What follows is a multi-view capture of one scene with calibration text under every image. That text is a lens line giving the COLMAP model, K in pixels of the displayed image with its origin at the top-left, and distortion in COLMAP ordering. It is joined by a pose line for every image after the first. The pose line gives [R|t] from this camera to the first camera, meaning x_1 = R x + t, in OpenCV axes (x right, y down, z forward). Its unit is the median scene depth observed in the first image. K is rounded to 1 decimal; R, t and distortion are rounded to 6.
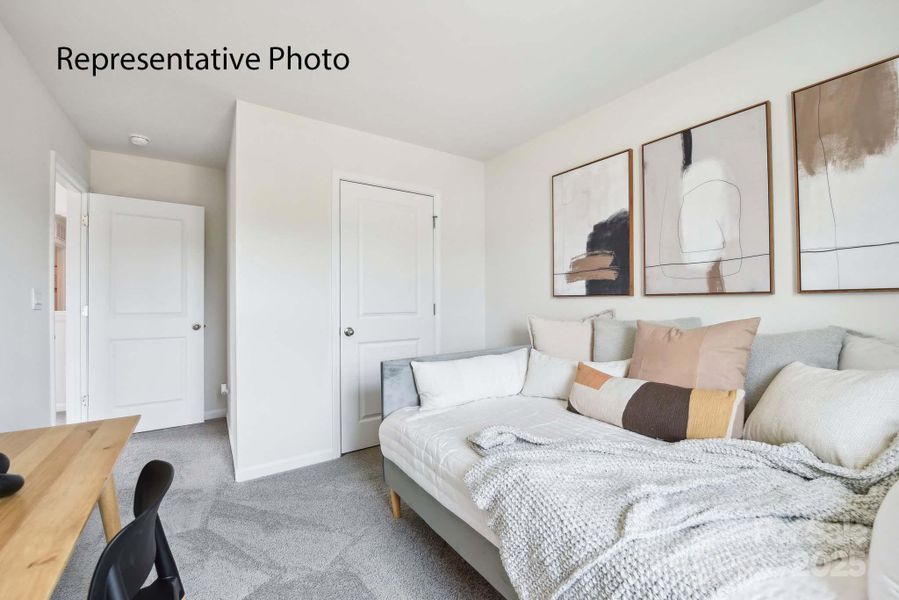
lens RADIAL K [[372.1, 0, 448.4], [0, 372.1, 298.4], [0, 0, 1]] dist [-0.018572, -0.000371]
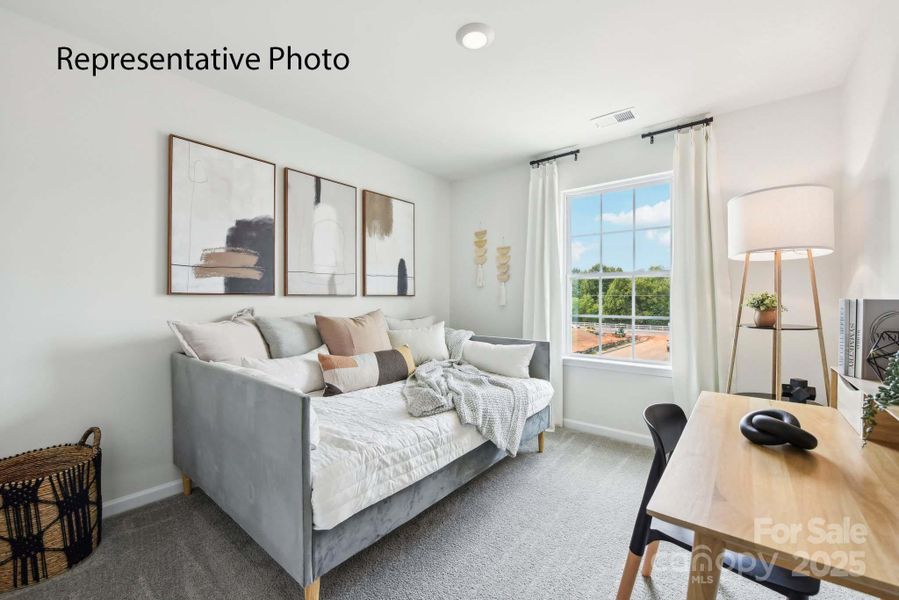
lens RADIAL K [[372.1, 0, 448.4], [0, 372.1, 298.4], [0, 0, 1]] dist [-0.018572, -0.000371]
pose [[-0.303327, 0.009064, 0.952843, -0.696416], [-0.002441, 0.999944, -0.010289, 0.011832], [-0.952883, -0.005447, -0.303288, 0.798224]]
